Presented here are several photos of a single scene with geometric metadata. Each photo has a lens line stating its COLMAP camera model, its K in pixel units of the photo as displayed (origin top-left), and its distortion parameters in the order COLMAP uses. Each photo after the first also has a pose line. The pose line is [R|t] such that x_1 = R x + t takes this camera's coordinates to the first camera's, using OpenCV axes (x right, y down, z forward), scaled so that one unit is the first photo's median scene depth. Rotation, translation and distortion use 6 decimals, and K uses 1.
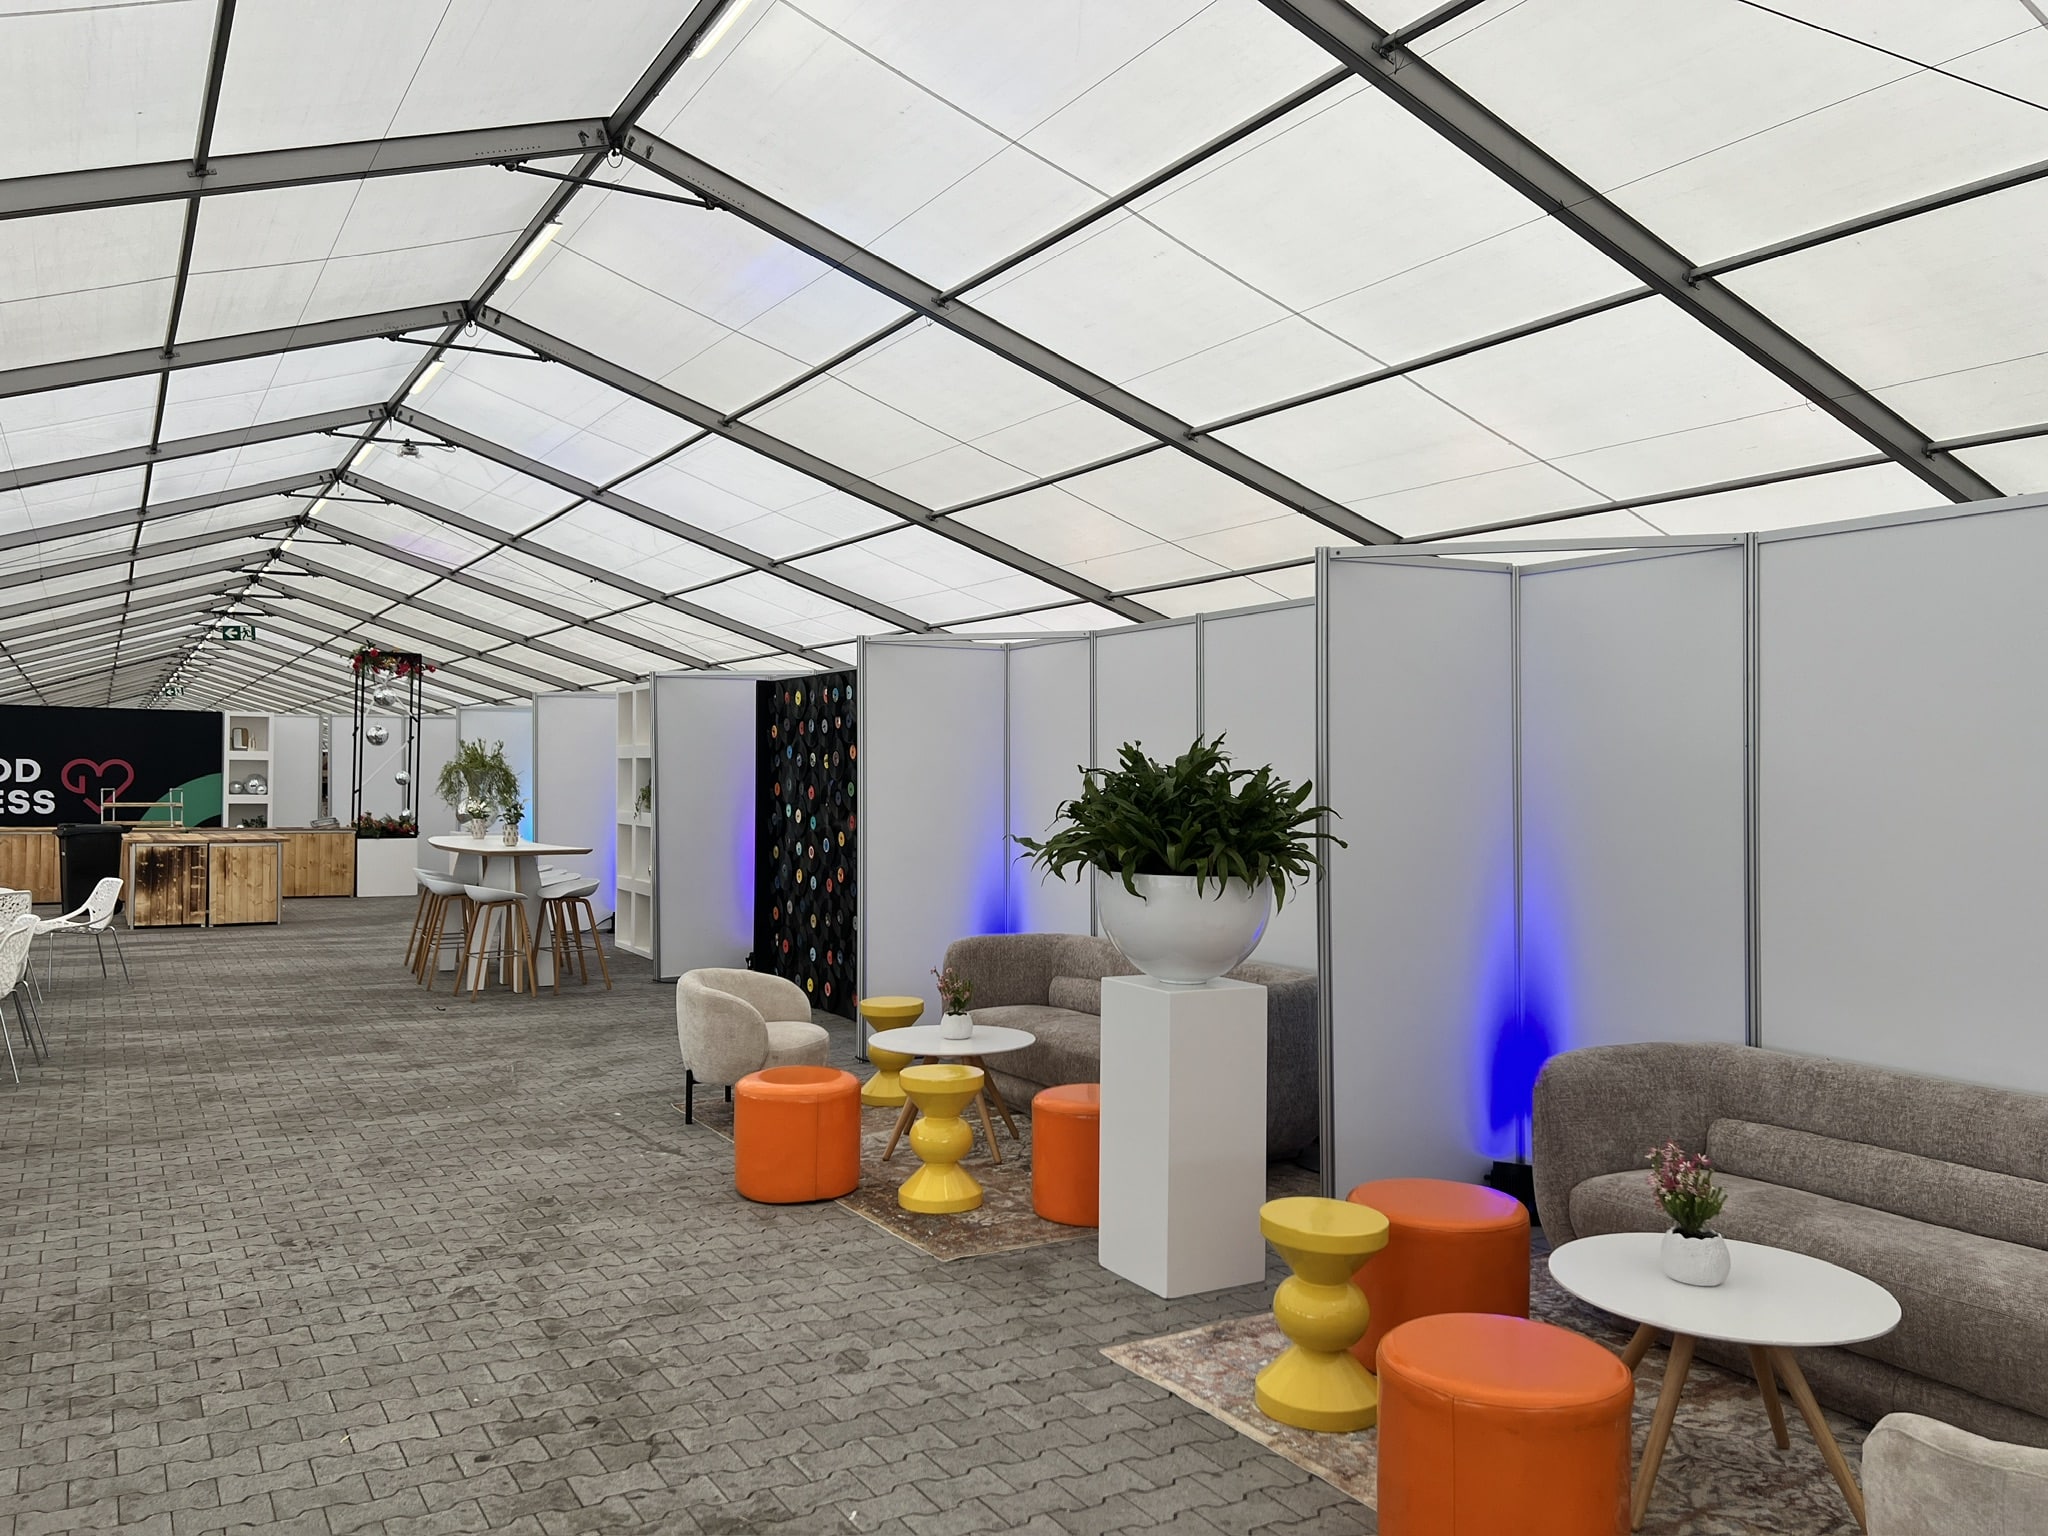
lens RADIAL K [[1626.4, 0, 1026.9], [0, 1626.4, 767.9], [0, 0, 1]] dist [0.013451, 0.012418]
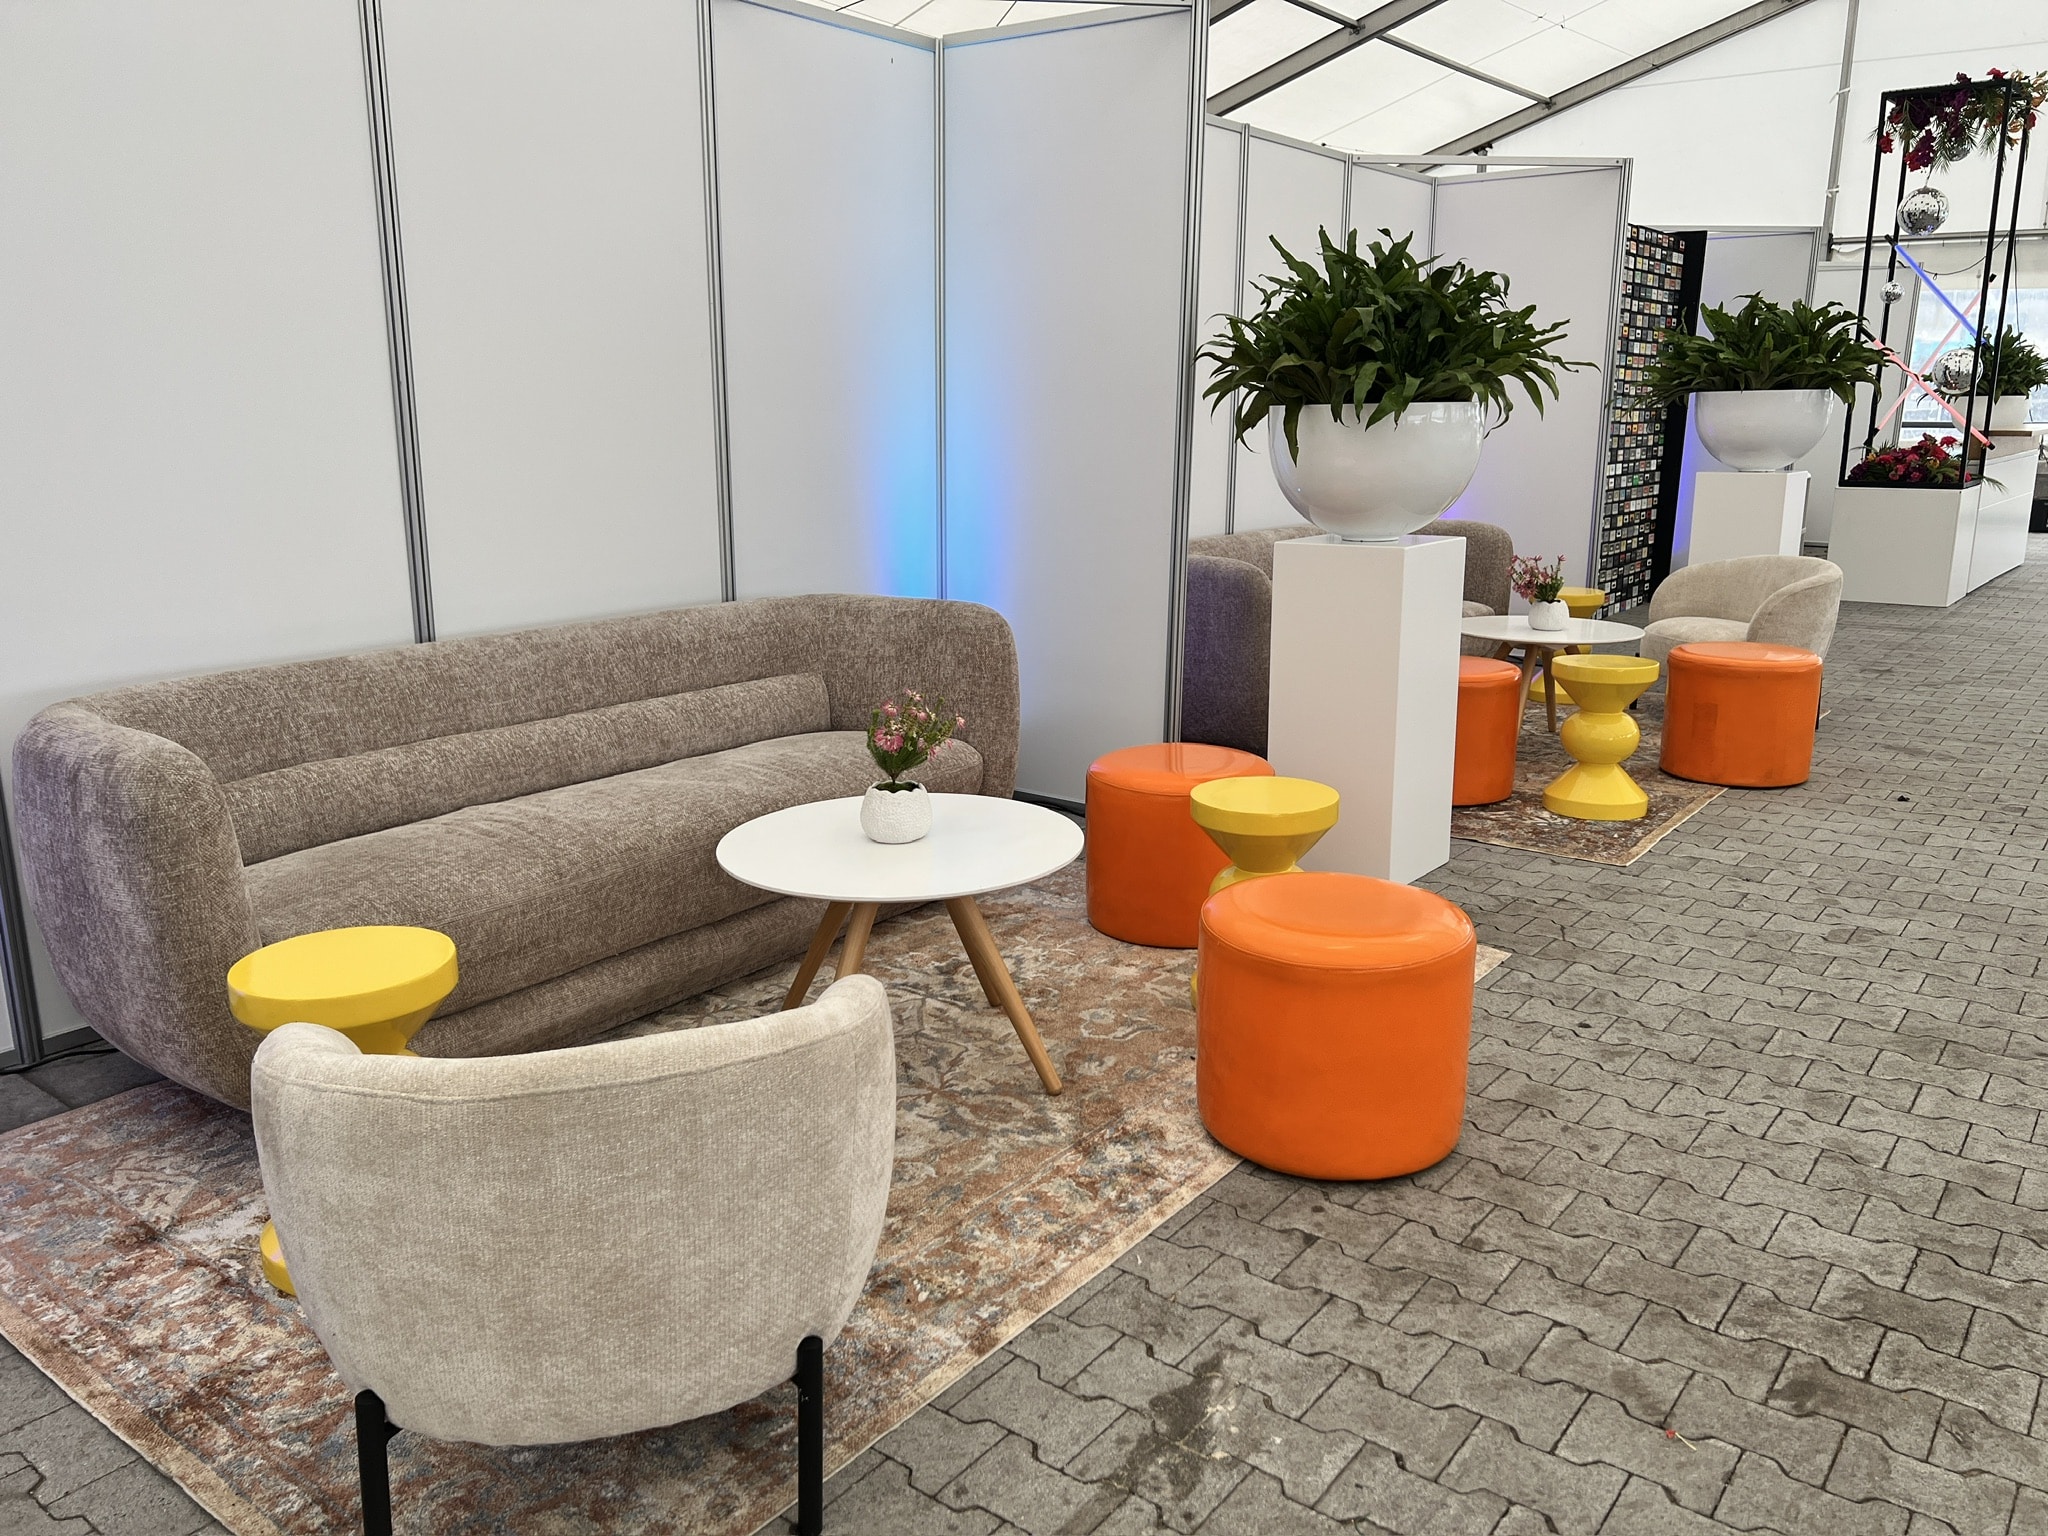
lens RADIAL K [[1626.4, 0, 1027.7], [0, 1626.4, 771.0], [0, 0, 1]] dist [0.013451, 0.012418]
pose [[-0.400310, -0.213824, 0.891084, -0.625260], [-0.004785, 0.972871, 0.231299, 0.061111], [-0.916367, 0.088328, -0.390473, 1.553107]]
